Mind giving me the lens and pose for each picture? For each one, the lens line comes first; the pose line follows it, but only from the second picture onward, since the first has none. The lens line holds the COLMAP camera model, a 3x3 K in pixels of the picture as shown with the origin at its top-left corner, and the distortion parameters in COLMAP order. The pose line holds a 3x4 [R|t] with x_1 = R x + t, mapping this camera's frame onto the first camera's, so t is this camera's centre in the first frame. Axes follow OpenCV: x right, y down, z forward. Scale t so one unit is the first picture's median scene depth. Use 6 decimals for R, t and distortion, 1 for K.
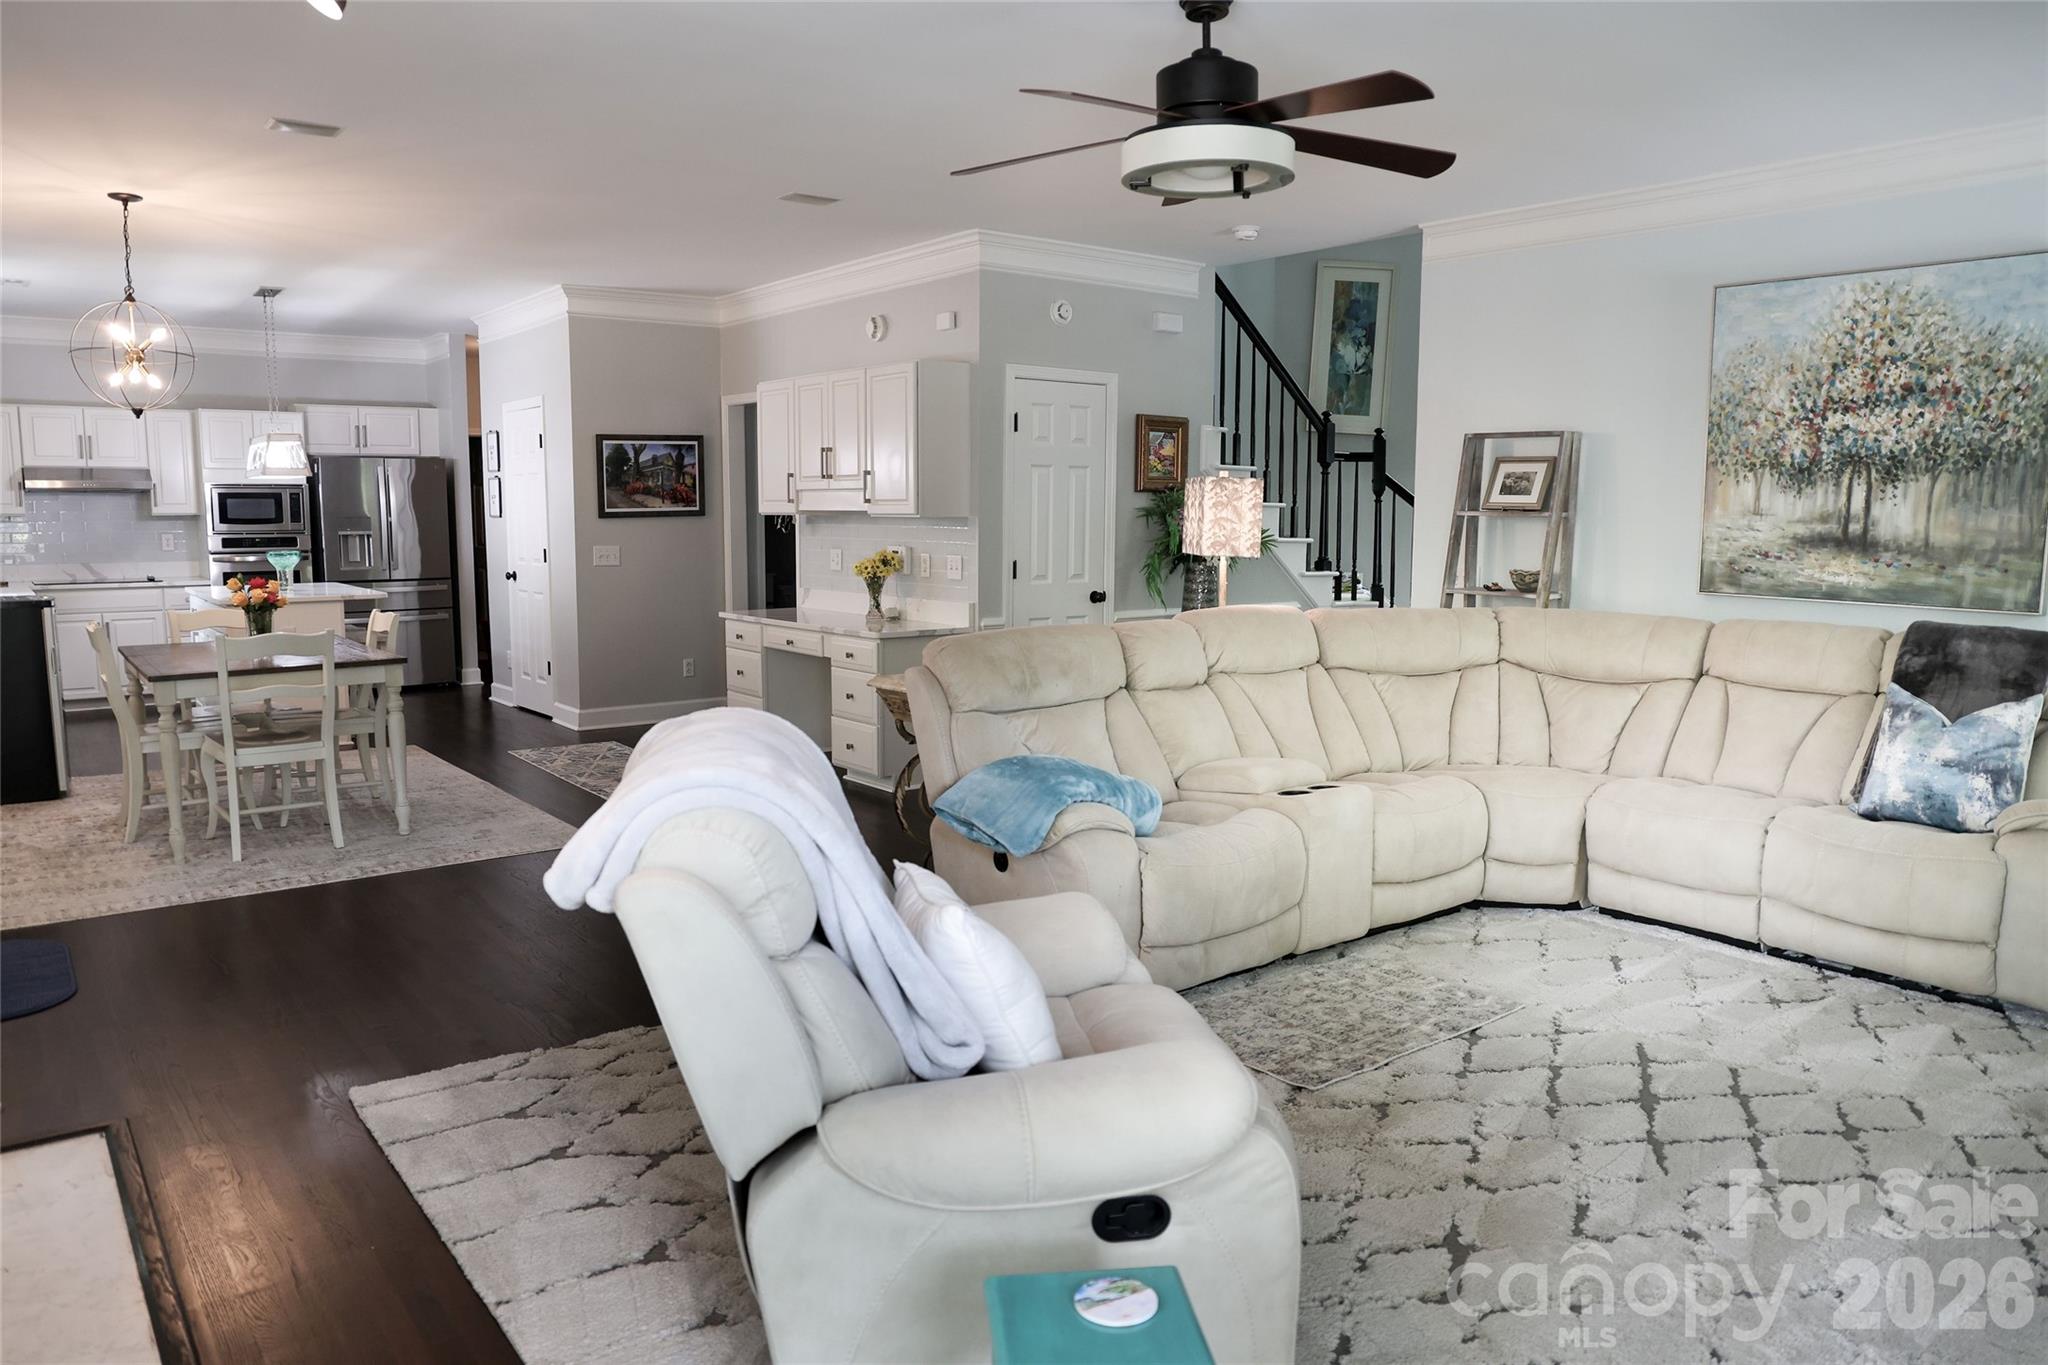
lens RADIAL K [[1418.8, 0, 1059.5], [0, 1418.8, 697.8], [0, 0, 1]] dist [-0.082511, 0.048697]
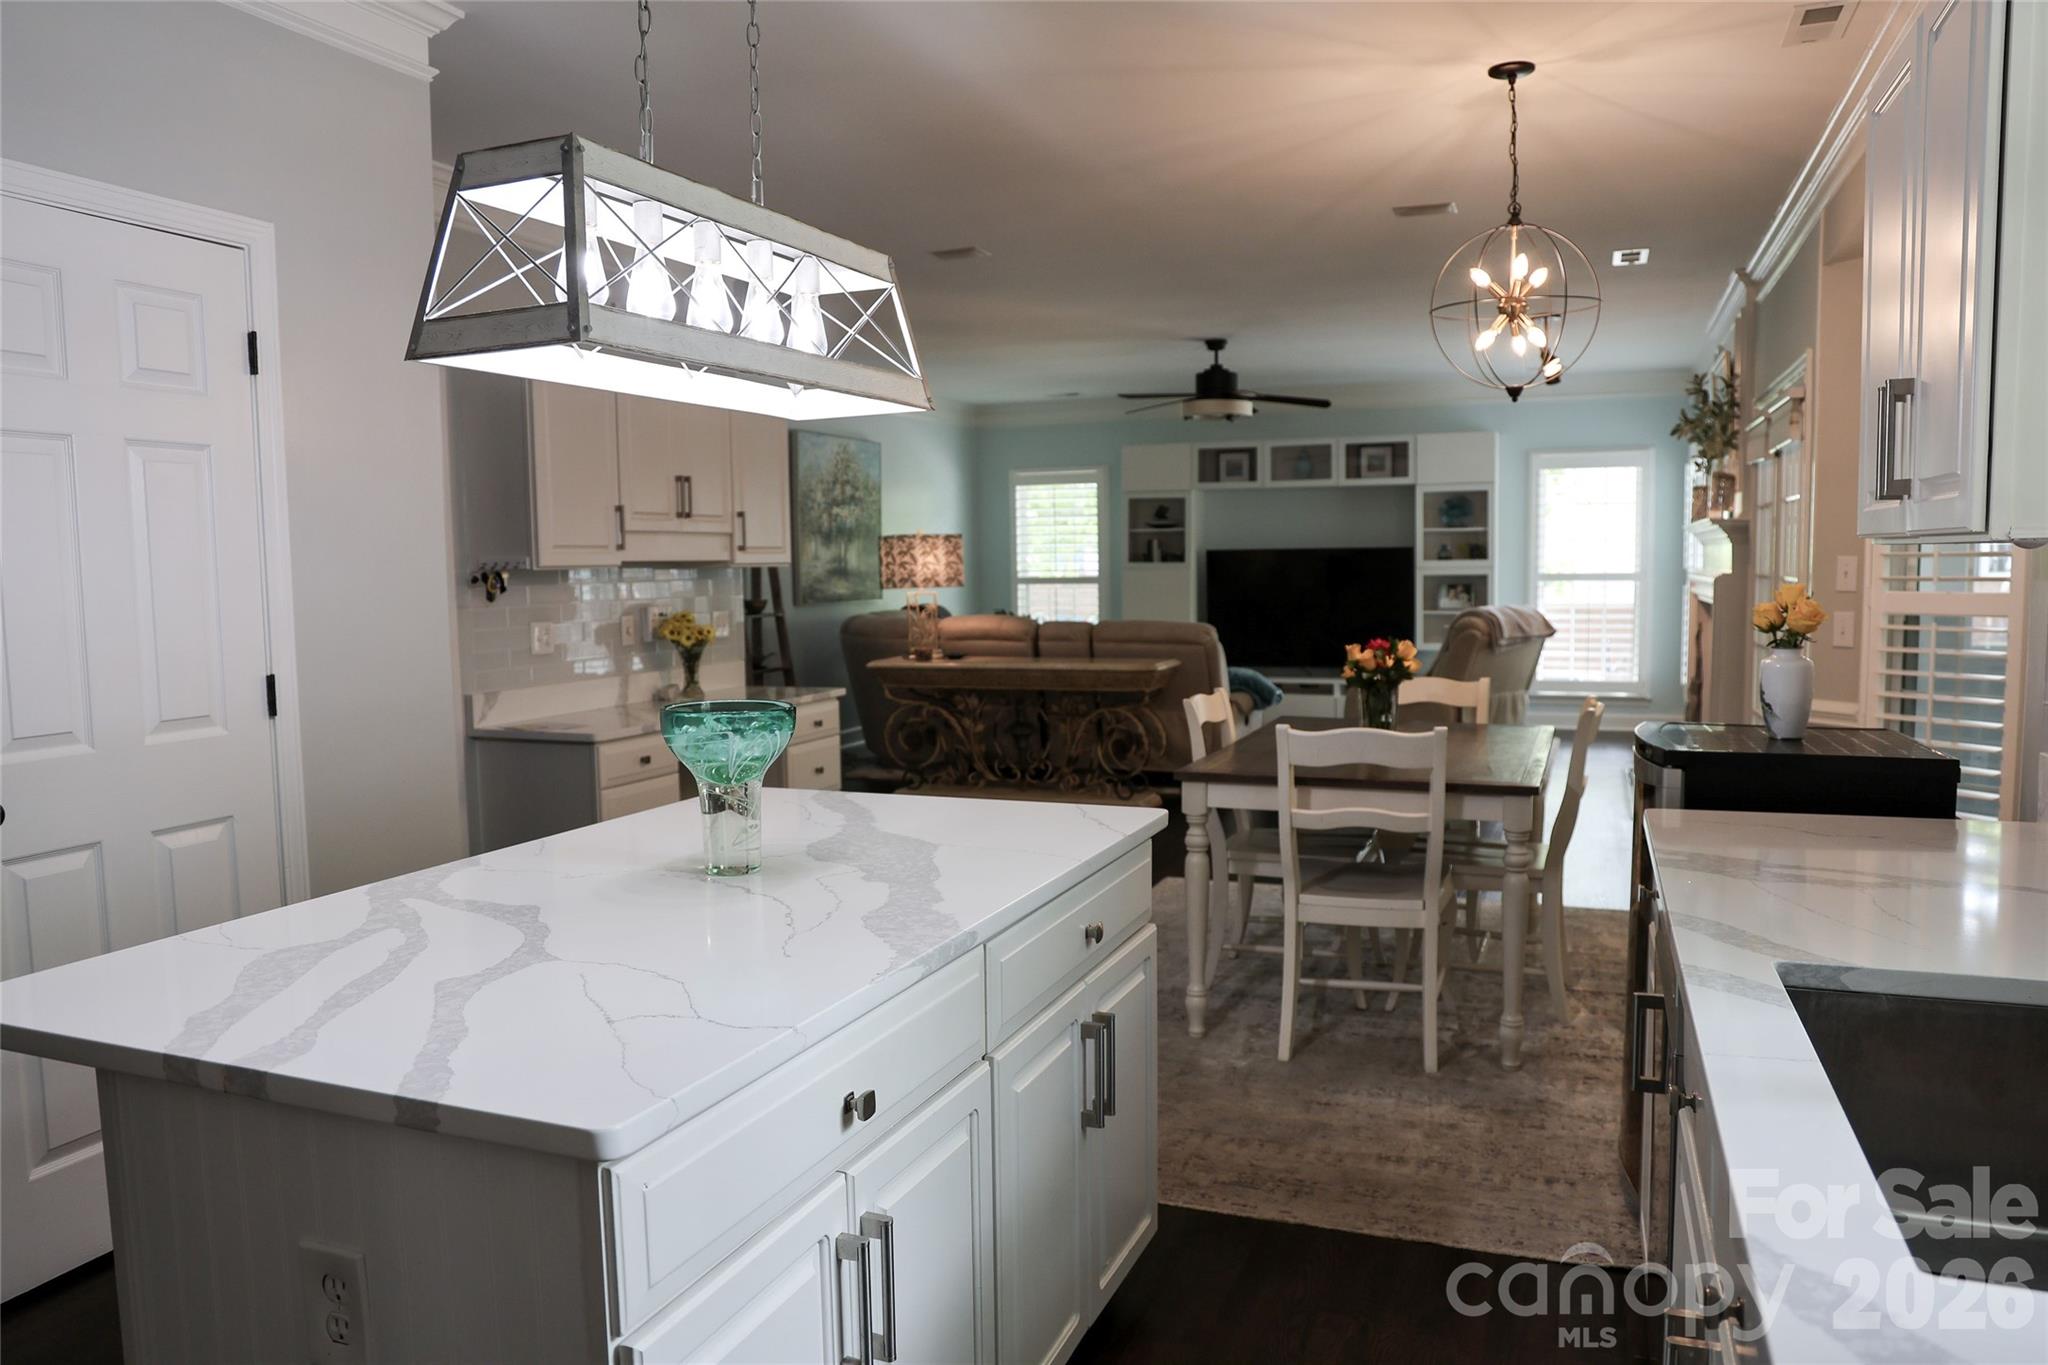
lens RADIAL K [[1418.8, 0, 1033.7], [0, 1418.8, 685.0], [0, 0, 1]] dist [-0.082511, 0.048697]
pose [[-0.503011, -0.073573, 0.861143, -0.783372], [0.123243, 0.980082, 0.155723, -0.140270], [-0.855448, 0.184461, -0.483924, 1.057062]]
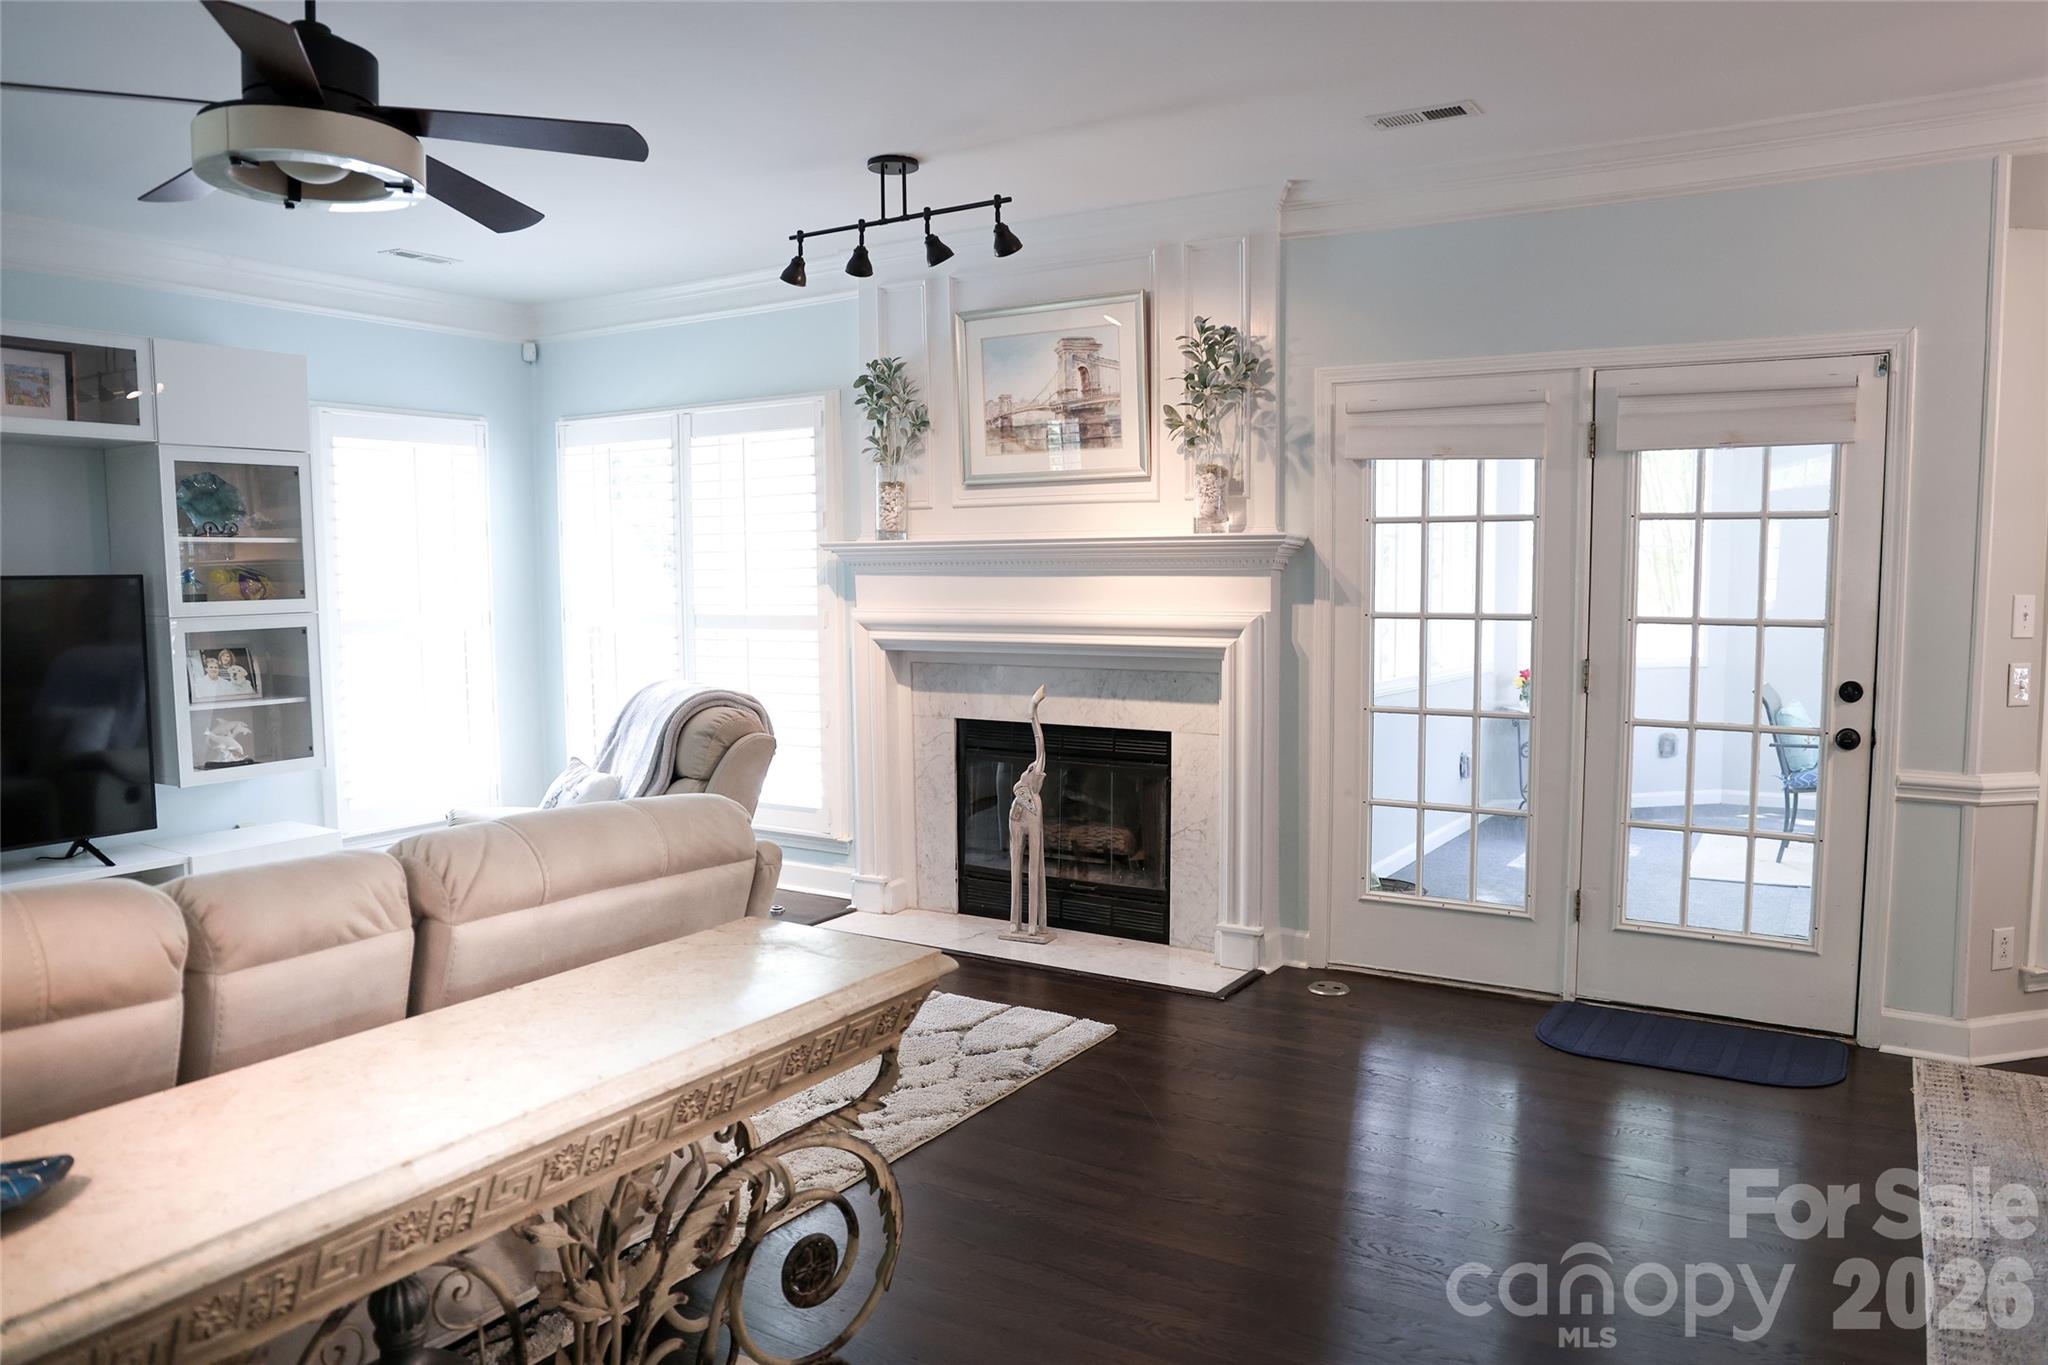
lens RADIAL K [[1418.8, 0, 1029.4], [0, 1418.8, 695.1], [0, 0, 1]] dist [-0.082511, 0.048697]
pose [[-0.938741, 0.041039, -0.342171, 0.032396], [-0.037518, 0.974813, 0.219846, -0.114340], [0.342575, 0.219216, -0.913557, 0.791517]]
